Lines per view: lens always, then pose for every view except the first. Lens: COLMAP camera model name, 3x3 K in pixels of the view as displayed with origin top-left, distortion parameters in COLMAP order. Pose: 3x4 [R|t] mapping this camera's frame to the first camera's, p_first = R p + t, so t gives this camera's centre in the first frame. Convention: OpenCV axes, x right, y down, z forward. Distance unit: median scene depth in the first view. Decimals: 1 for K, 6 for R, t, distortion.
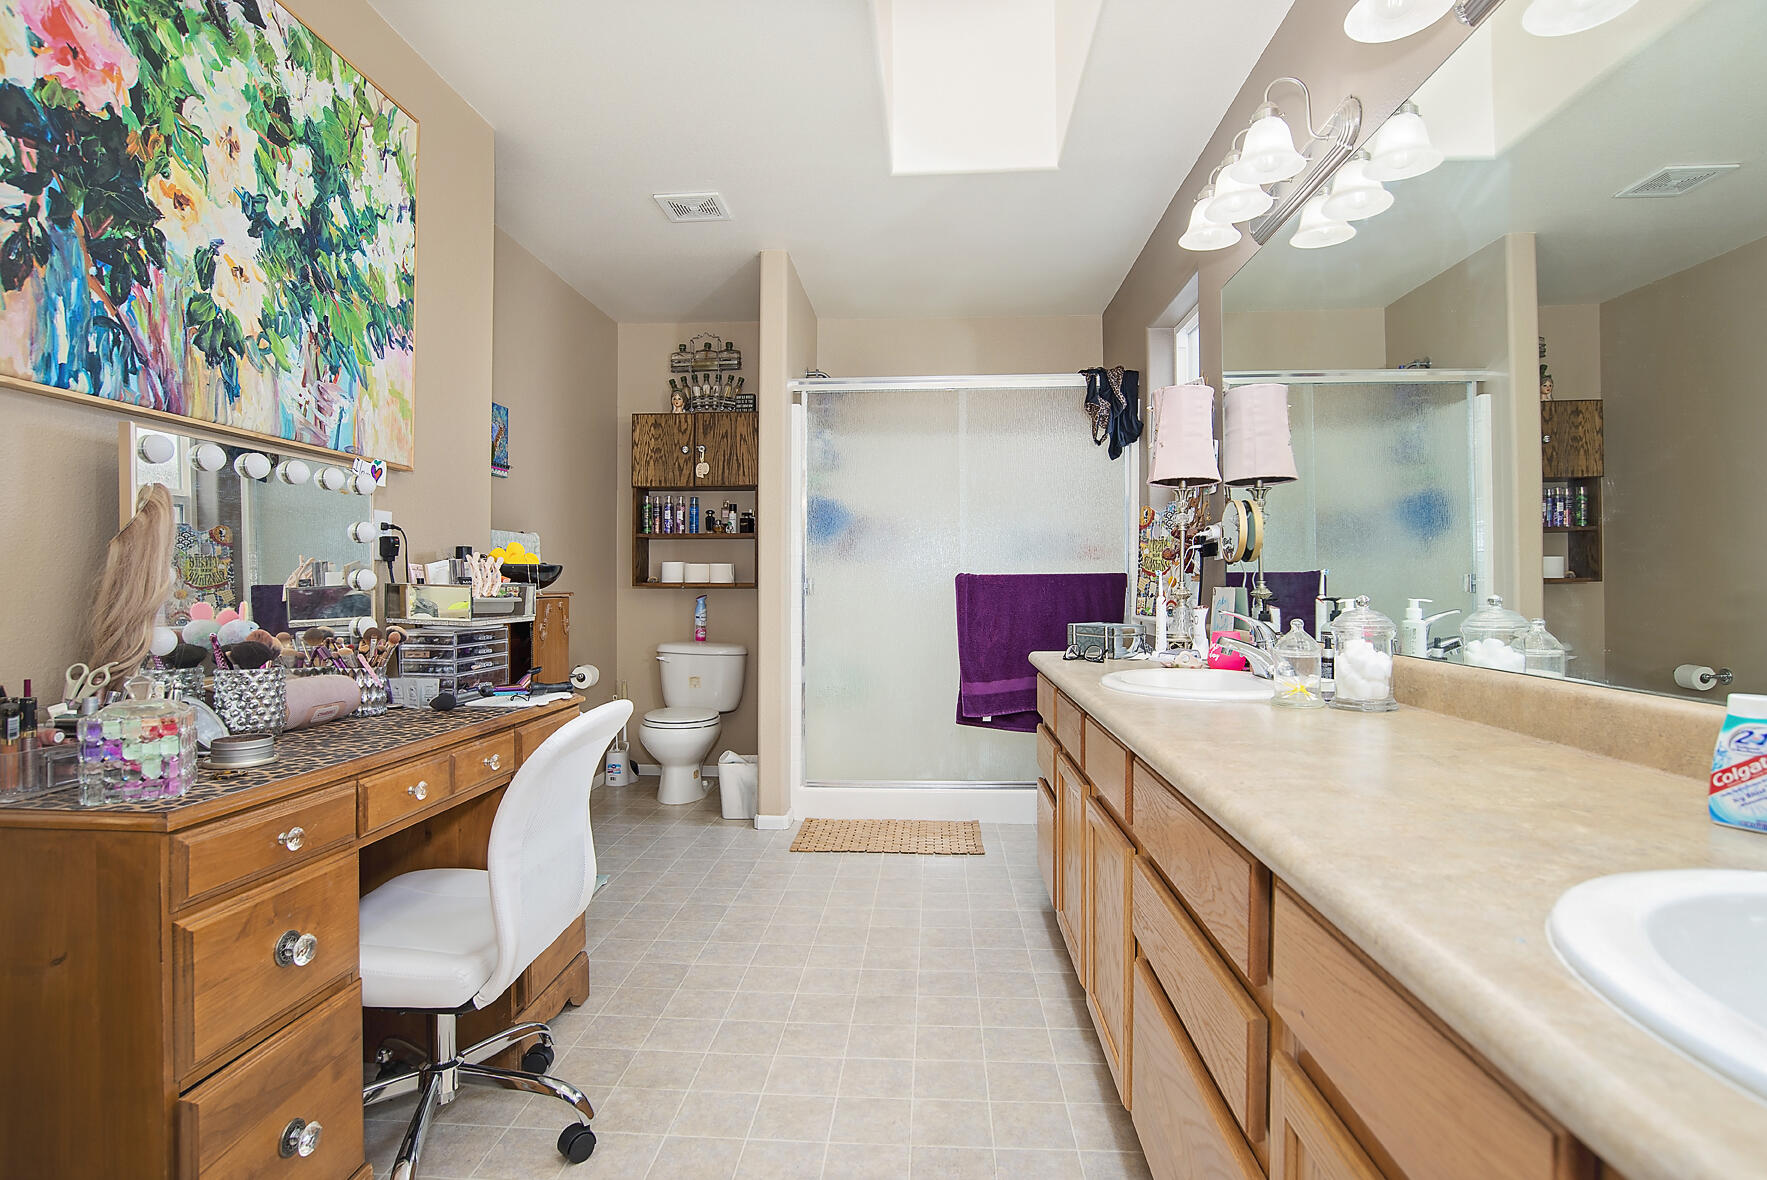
lens RADIAL K [[916.7, 0, 883.5], [0, 916.7, 590.0], [0, 0, 1]] dist [-0.053927, 0.031074]
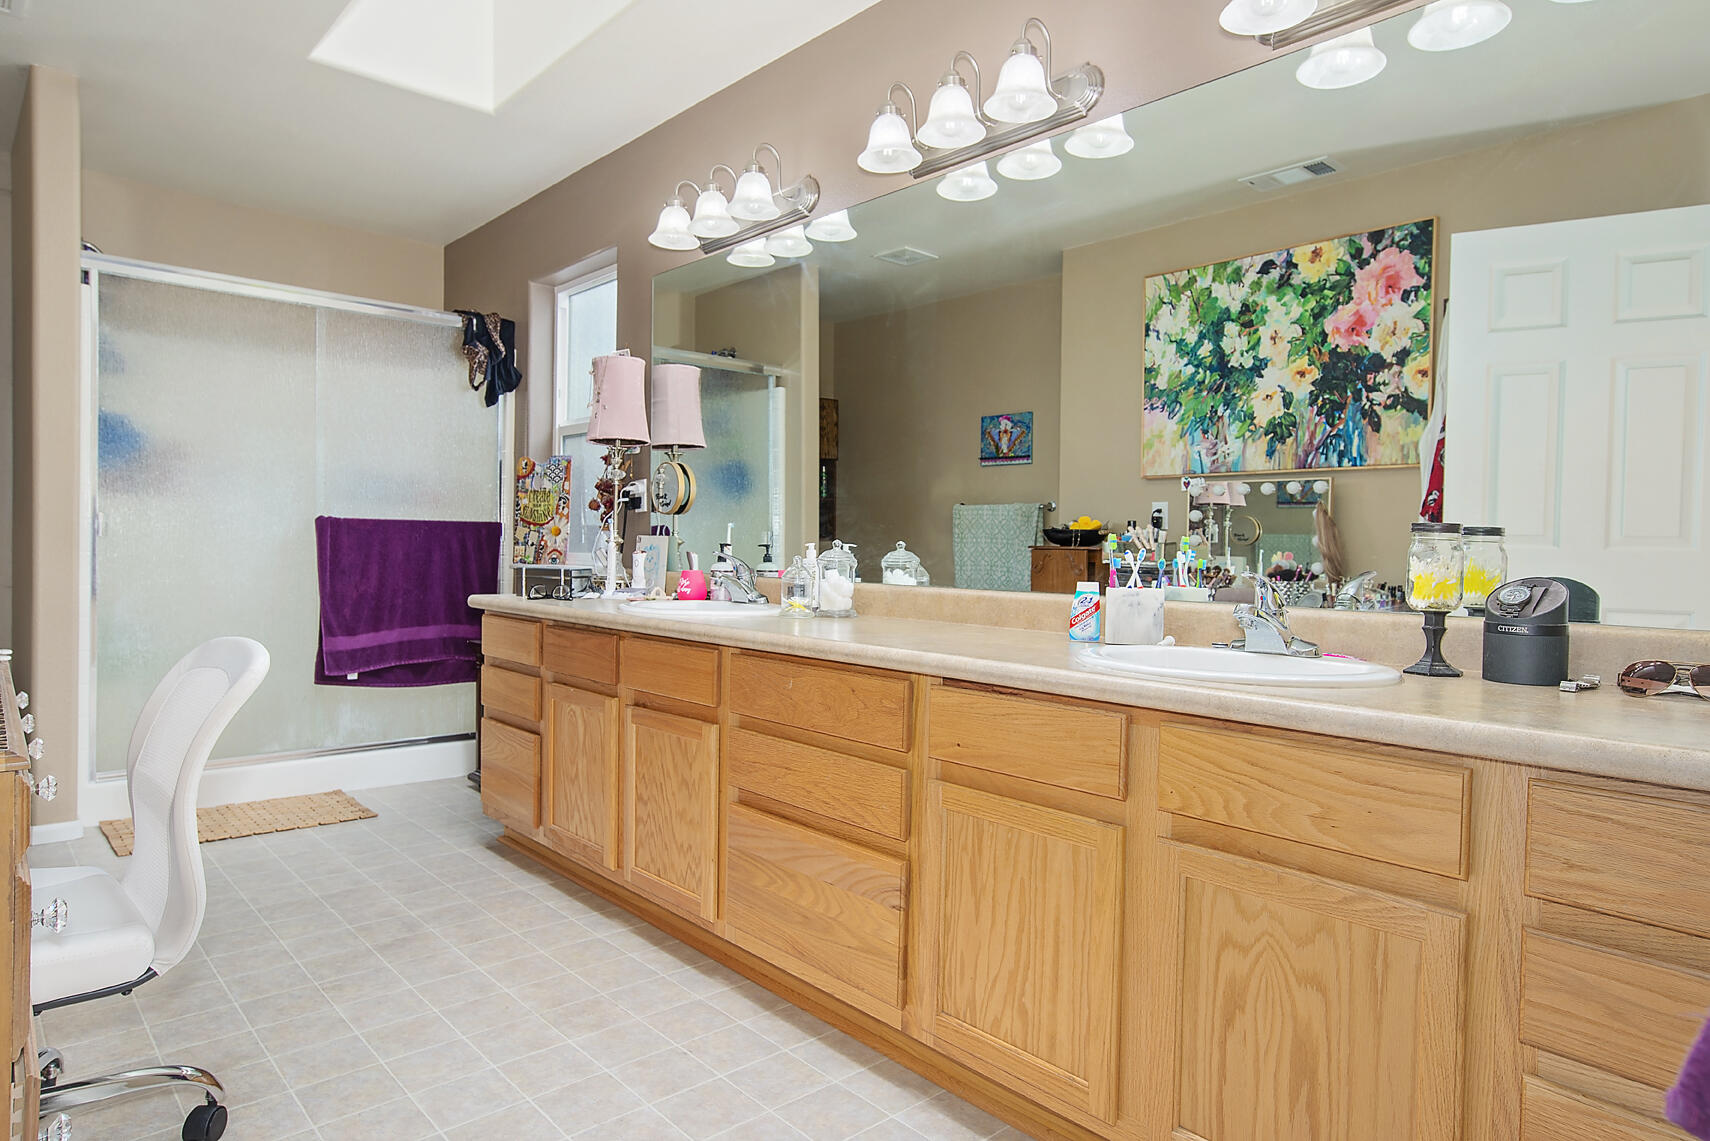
lens RADIAL K [[1033.2, 0, 855.0], [0, 1033.2, 570.5], [0, 0, 1]] dist [0.046051, 0.002469]
pose [[0.710881, 0.000196, 0.703312, -0.268901], [-0.014735, 0.999785, 0.014616, 0.013089], [-0.703158, -0.020753, 0.710731, -0.092162]]
